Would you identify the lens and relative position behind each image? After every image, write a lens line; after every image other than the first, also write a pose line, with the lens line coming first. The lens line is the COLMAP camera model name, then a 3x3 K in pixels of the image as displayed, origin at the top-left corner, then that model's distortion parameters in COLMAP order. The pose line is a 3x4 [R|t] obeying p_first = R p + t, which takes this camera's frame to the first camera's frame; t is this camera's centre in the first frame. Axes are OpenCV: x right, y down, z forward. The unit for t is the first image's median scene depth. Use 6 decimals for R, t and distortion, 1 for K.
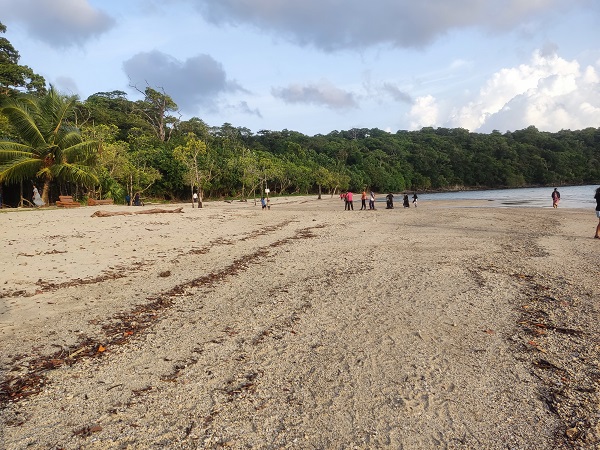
lens RADIAL K [[460.2, 0, 300.0], [0, 460.2, 225.0], [0, 0, 1]] dist [0.035132, -0.003101]
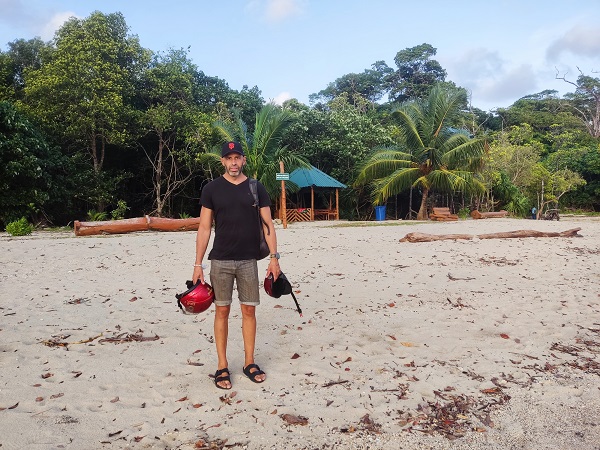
lens RADIAL K [[460.2, 0, 300.0], [0, 460.2, 225.0], [0, 0, 1]] dist [0.035132, -0.003101]
pose [[0.646836, 0.031506, -0.761978, -0.002764], [-0.047619, 0.998865, 0.000878, -0.002505], [0.761141, 0.035717, 0.647602, 0.032816]]
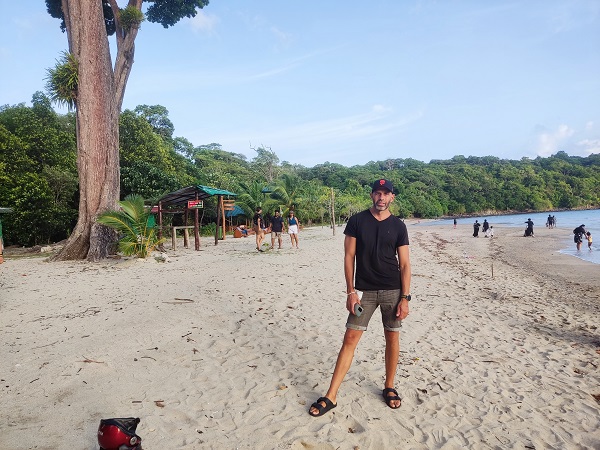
lens RADIAL K [[460.2, 0, 300.0], [0, 460.2, 225.0], [0, 0, 1]] dist [0.035132, -0.003101]
pose [[0.997886, -0.016943, -0.062736, -0.048619], [0.013299, 0.998225, -0.058048, 0.008607], [0.063608, 0.057091, 0.996341, -0.147538]]
